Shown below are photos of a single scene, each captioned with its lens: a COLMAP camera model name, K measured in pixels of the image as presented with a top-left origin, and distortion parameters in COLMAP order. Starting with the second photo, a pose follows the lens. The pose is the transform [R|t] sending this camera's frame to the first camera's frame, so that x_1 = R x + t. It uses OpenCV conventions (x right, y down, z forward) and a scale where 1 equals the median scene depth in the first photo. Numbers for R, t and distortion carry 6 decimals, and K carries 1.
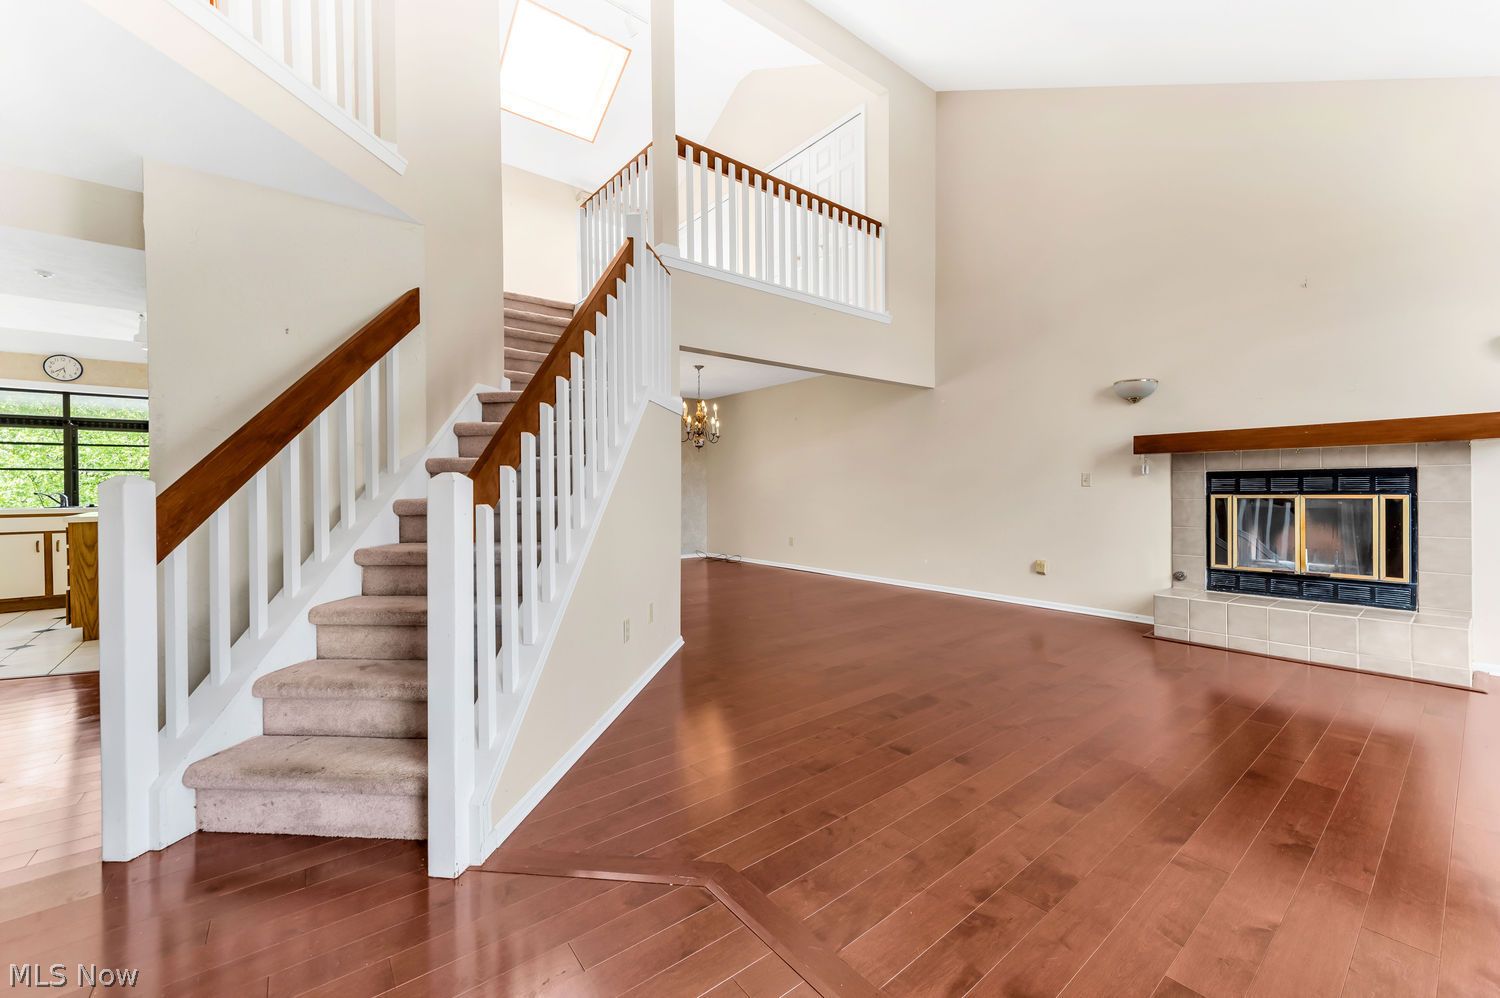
lens RADIAL K [[595.8, 0, 762.6], [0, 595.8, 489.2], [0, 0, 1]] dist [0.013322, -0.003231]
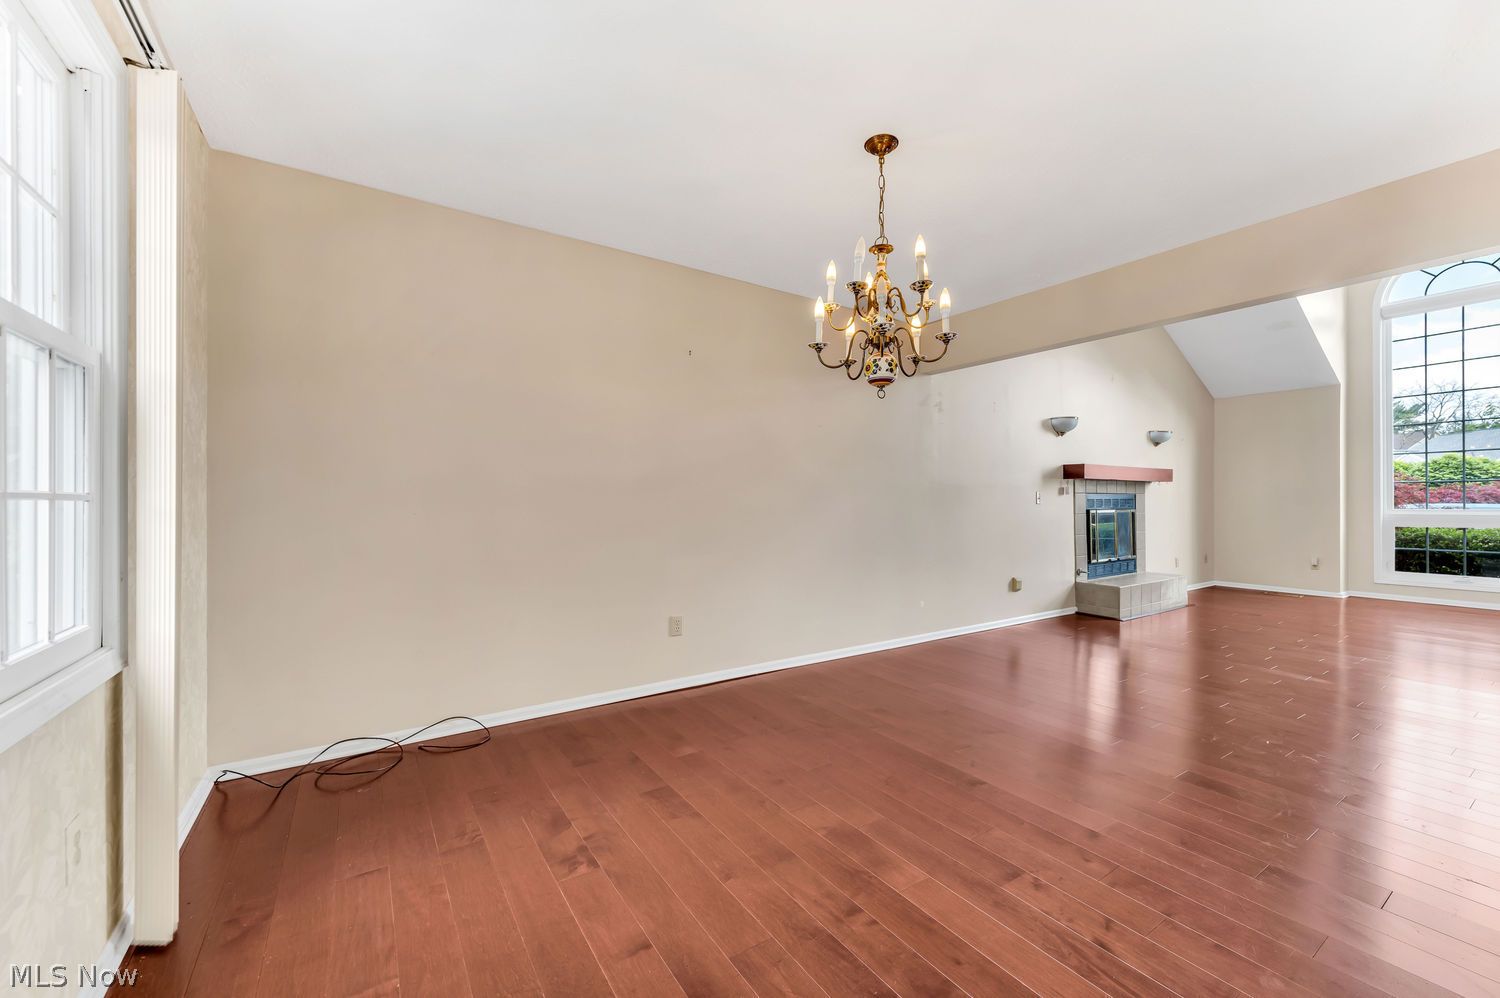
lens RADIAL K [[595.8, 0, 765.2], [0, 595.8, 502.7], [0, 0, 1]] dist [0.013322, -0.003231]
pose [[0.083872, 0.008223, 0.996443, -0.710852], [0.003292, 0.999958, -0.008530, 0.000382], [-0.996471, 0.003996, 0.083841, 1.656524]]
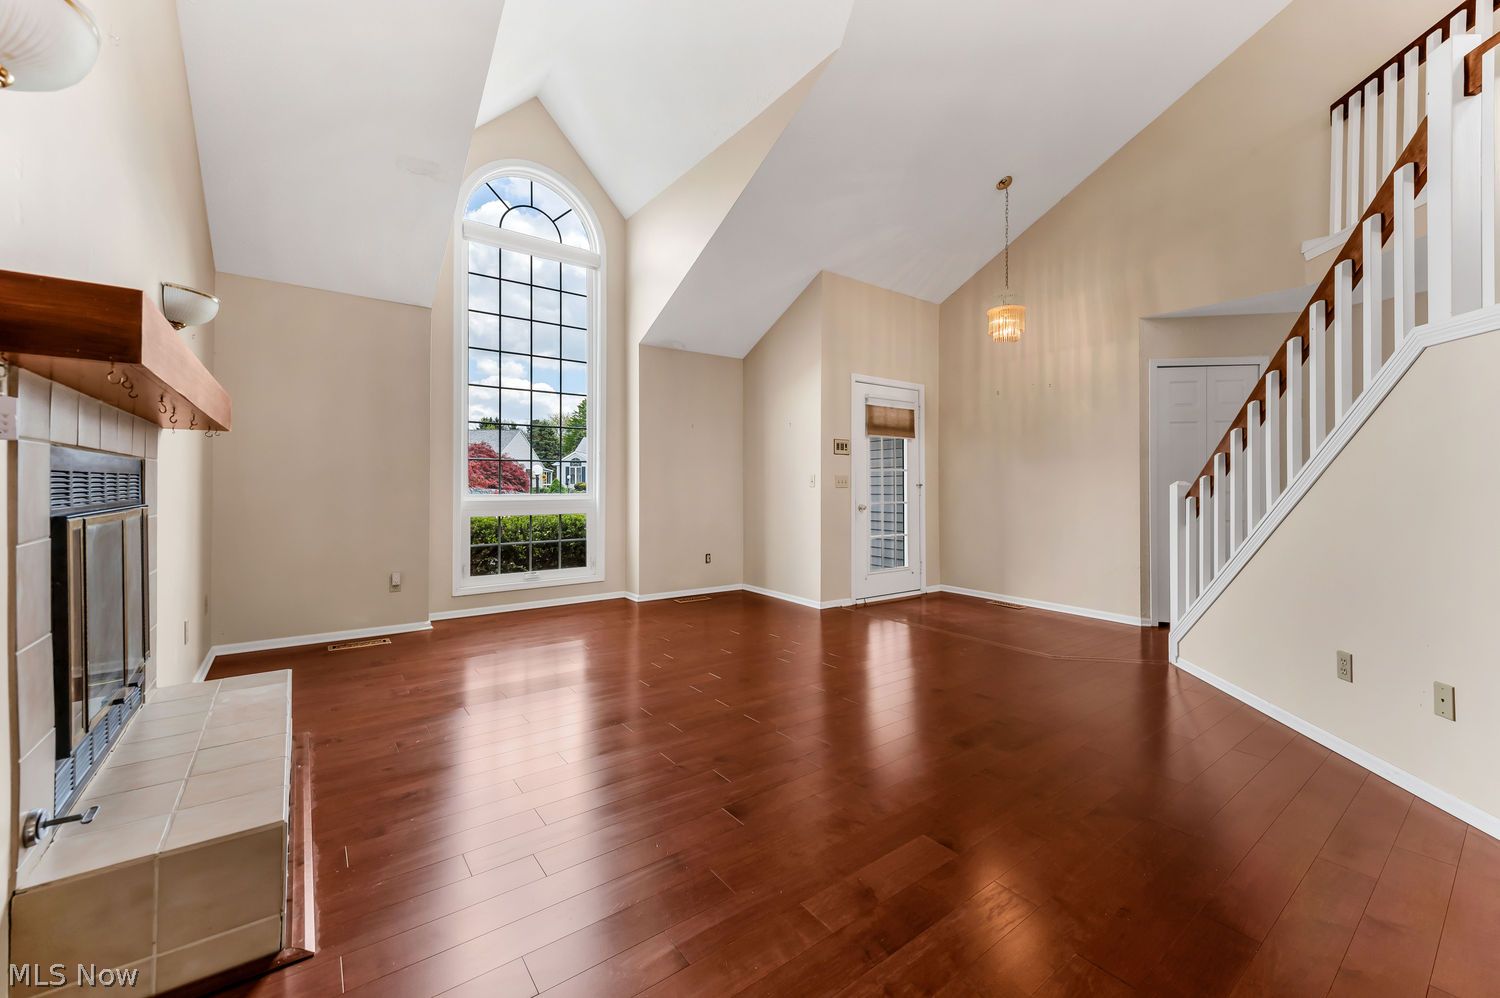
lens RADIAL K [[595.8, 0, 745.1], [0, 595.8, 480.9], [0, 0, 1]] dist [0.013322, -0.003231]
pose [[-0.999071, 0.002420, 0.043036, 0.398278], [0.002125, 0.999974, -0.006897, -0.007761], [-0.043051, -0.006799, -0.999050, 1.312135]]
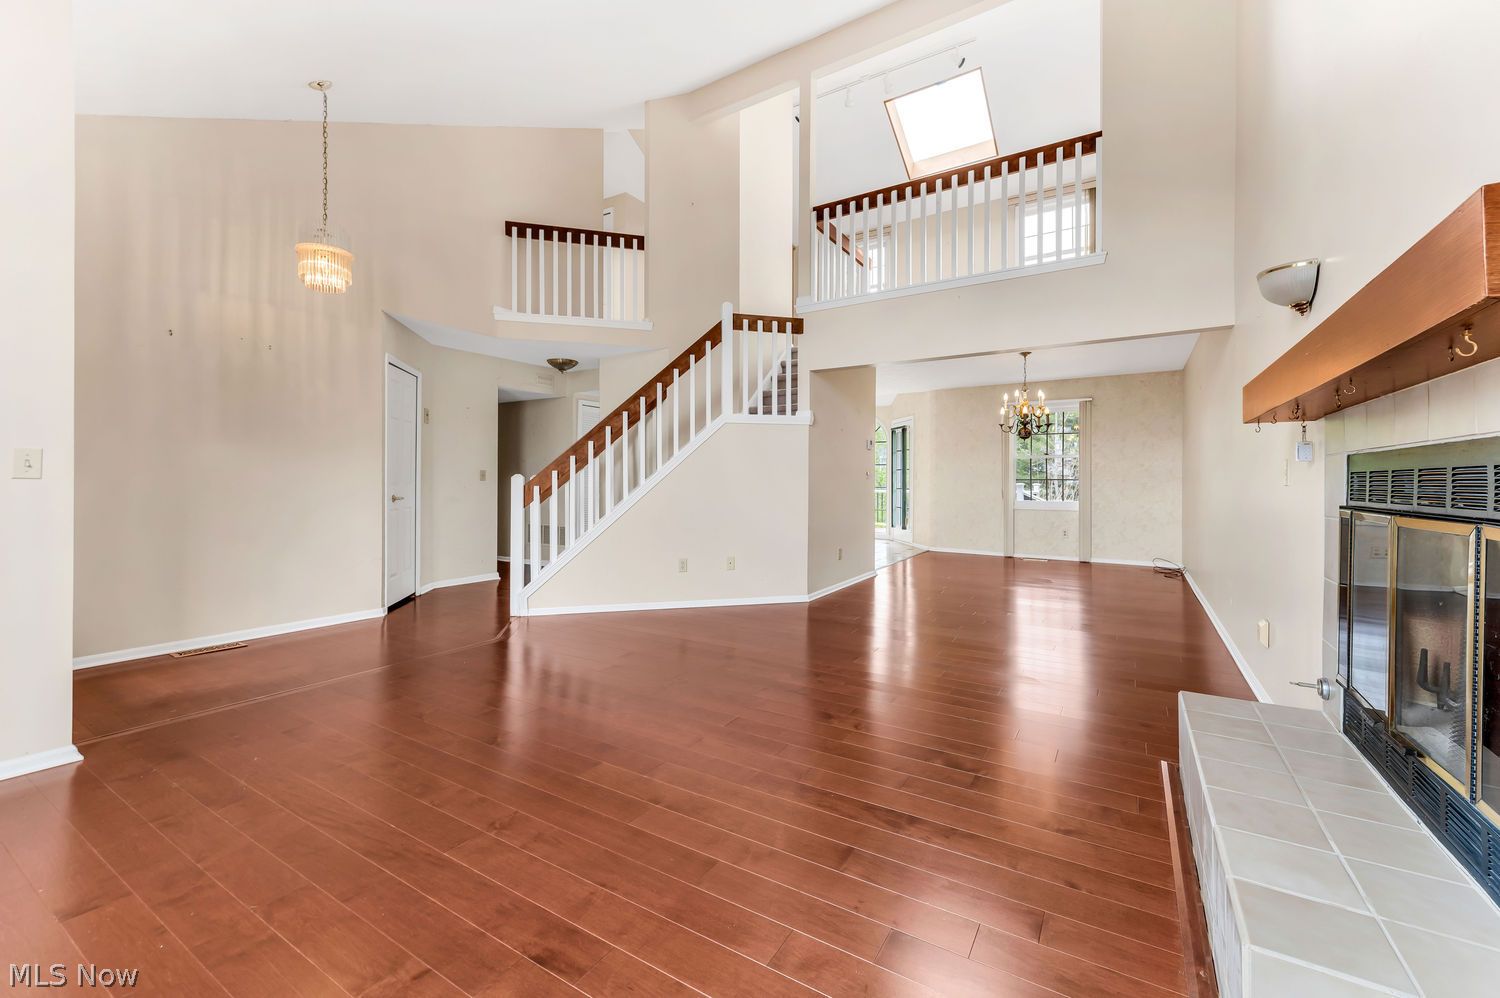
lens RADIAL K [[595.8, 0, 779.0], [0, 595.8, 476.0], [0, 0, 1]] dist [0.013322, -0.003231]
pose [[0.342785, 0.001419, -0.939413, 1.032258], [-0.006760, 0.999977, -0.000957, -0.010637], [0.939390, 0.006678, 0.342786, 0.489214]]
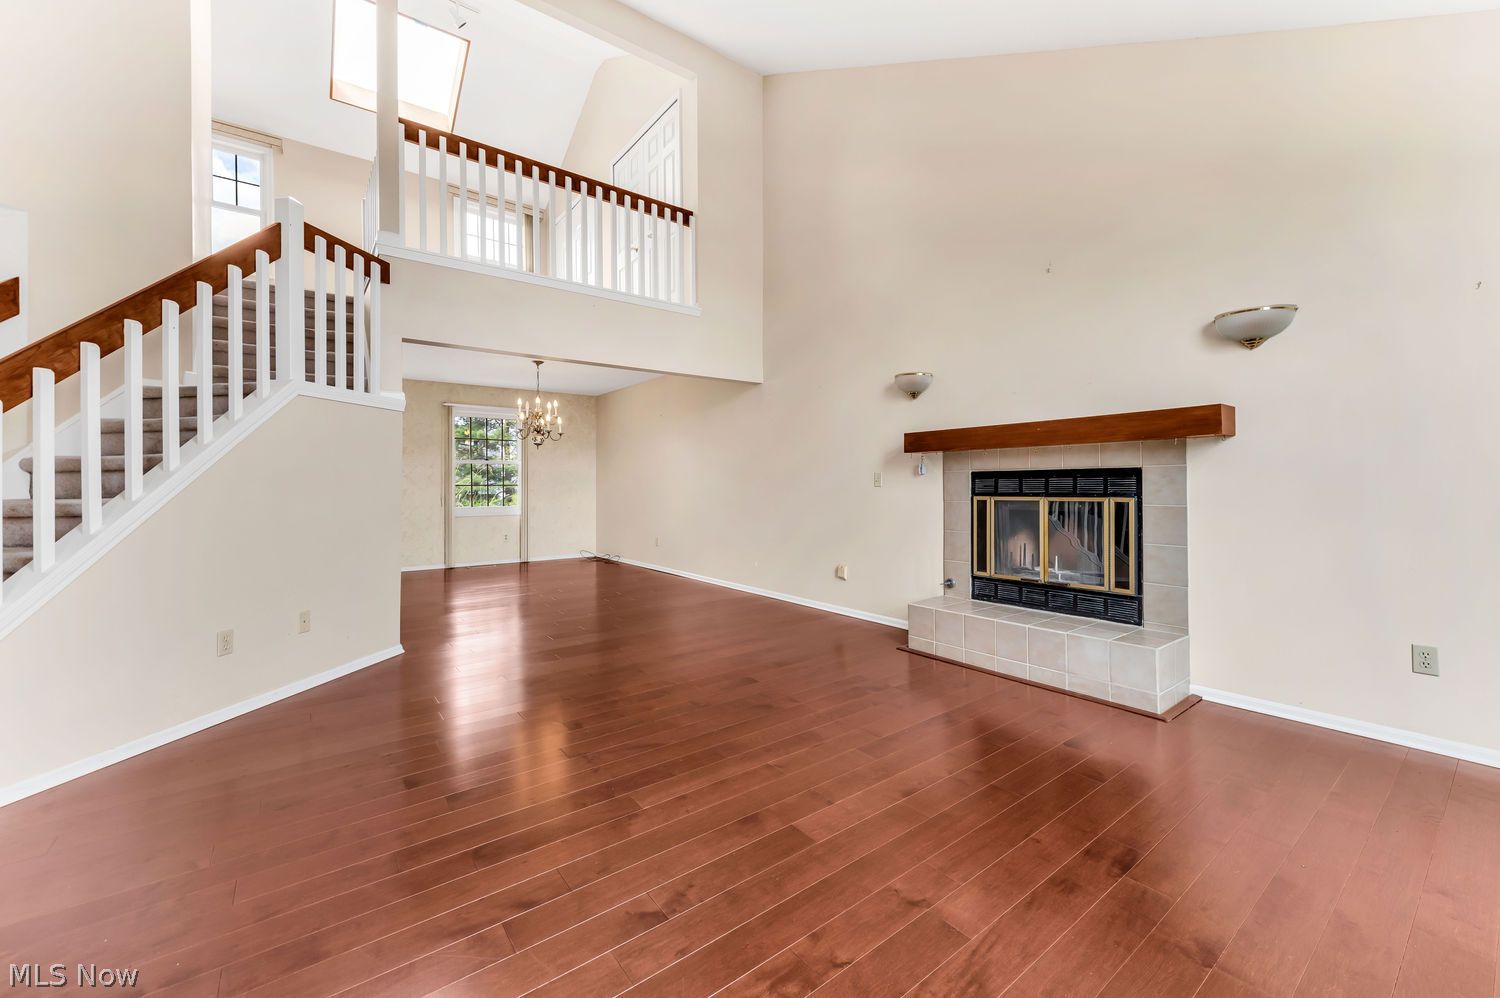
lens RADIAL K [[595.8, 0, 755.8], [0, 595.8, 480.5], [0, 0, 1]] dist [0.013322, -0.003231]
pose [[0.999435, 0.001974, -0.033562, 0.445873], [-0.002280, 0.999956, -0.009092, -0.006349], [0.033542, 0.009163, 0.999395, 0.063713]]
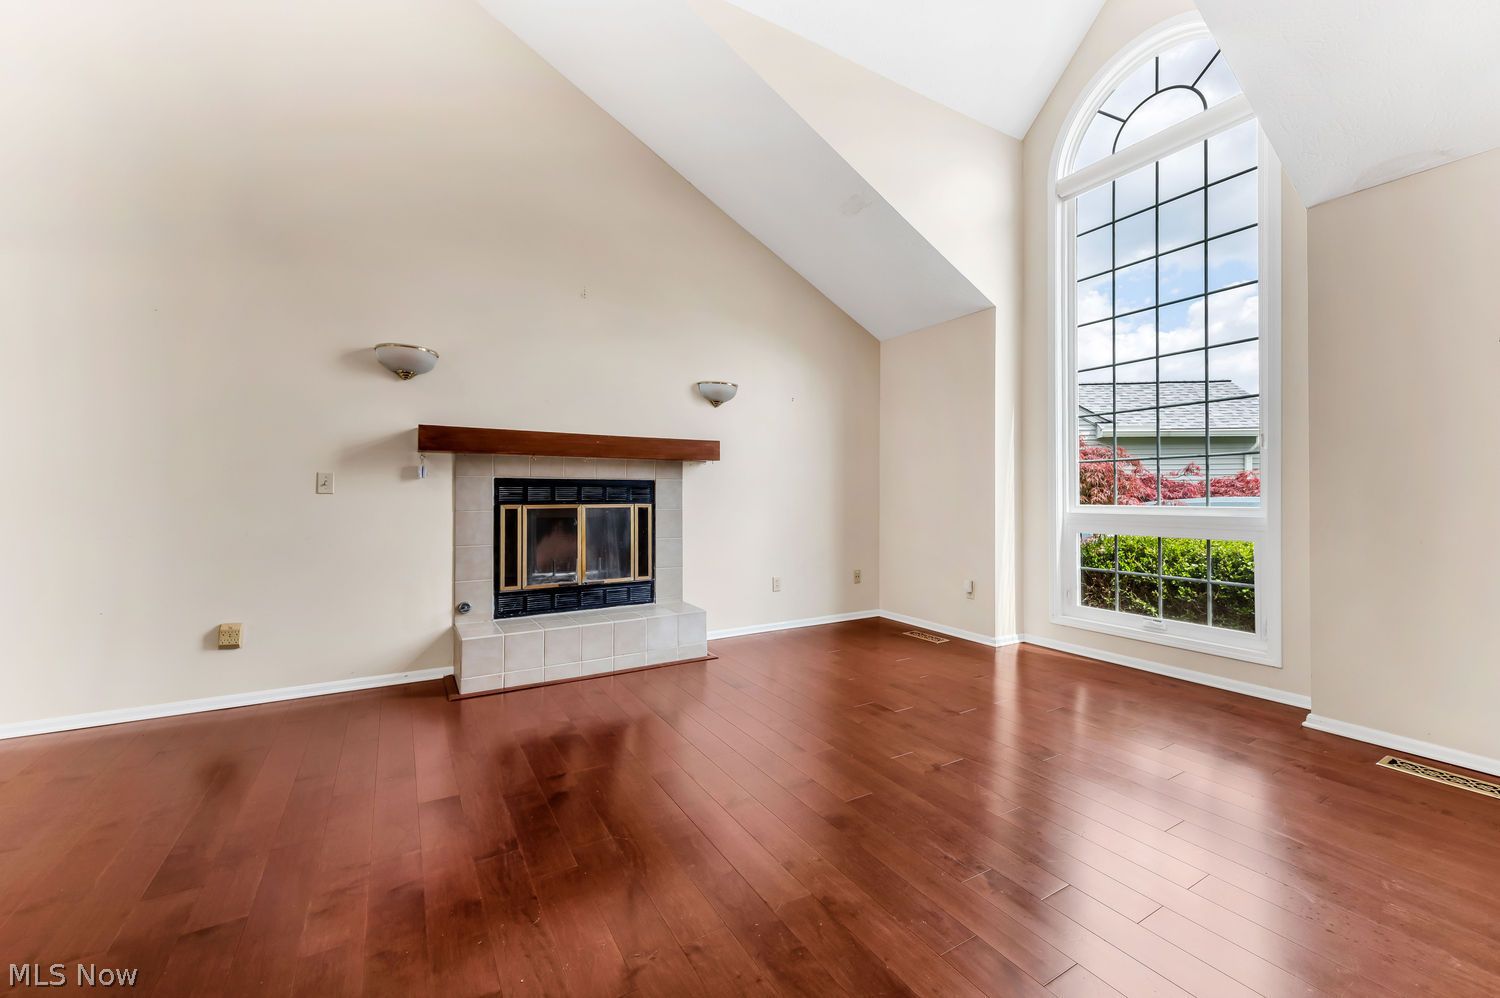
lens RADIAL K [[595.8, 0, 772.3], [0, 595.8, 495.4], [0, 0, 1]] dist [0.013322, -0.003231]
pose [[0.133458, 0.011533, 0.990987, -0.036370], [-0.000053, 0.999932, -0.011630, 0.005184], [-0.991055, 0.001499, 0.133449, 0.513698]]
